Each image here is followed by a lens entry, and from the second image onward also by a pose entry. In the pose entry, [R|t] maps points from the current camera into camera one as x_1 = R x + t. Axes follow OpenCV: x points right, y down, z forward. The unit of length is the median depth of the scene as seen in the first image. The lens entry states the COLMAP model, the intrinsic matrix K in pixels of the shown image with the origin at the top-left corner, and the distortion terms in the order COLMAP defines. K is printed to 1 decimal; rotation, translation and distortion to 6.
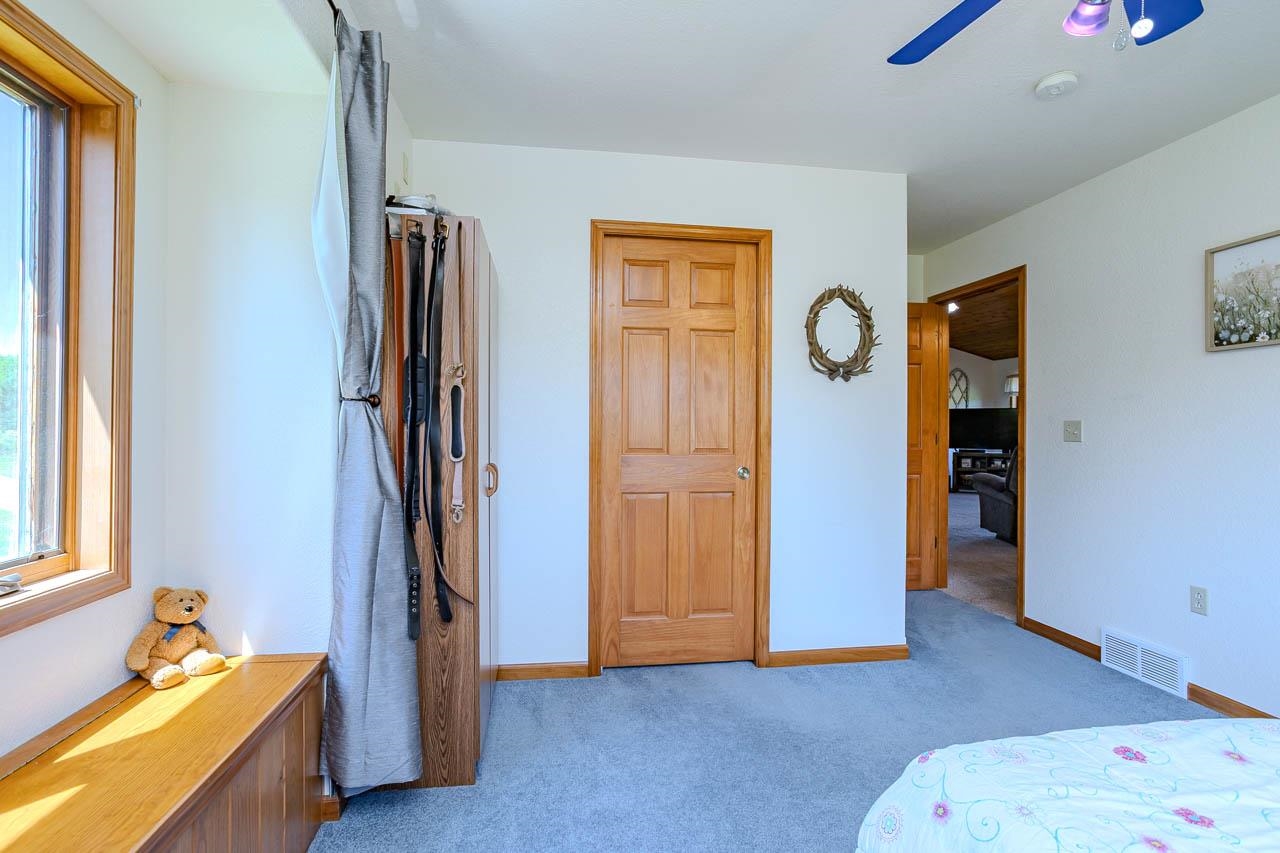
lens RADIAL K [[618.9, 0, 634.2], [0, 618.9, 420.7], [0, 0, 1]] dist [-0.043386, 0.026771]
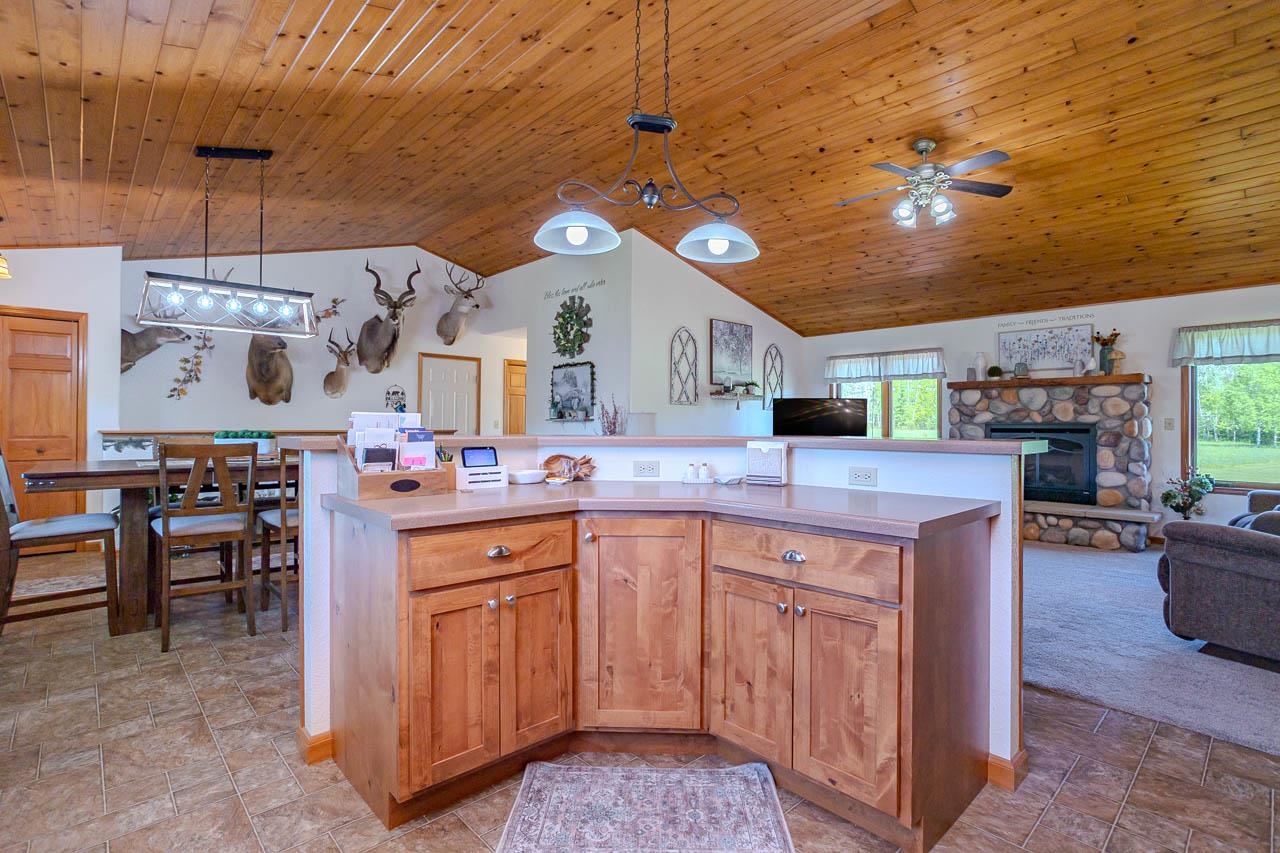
lens RADIAL K [[618.9, 0, 633.1], [0, 618.9, 419.7], [0, 0, 1]] dist [-0.043386, 0.026771]
pose [[0.830285, 0.006829, 0.557297, -0.031726], [-0.010930, 0.999932, 0.004032, 0.005591], [-0.557232, -0.009439, 0.830303, 0.481216]]
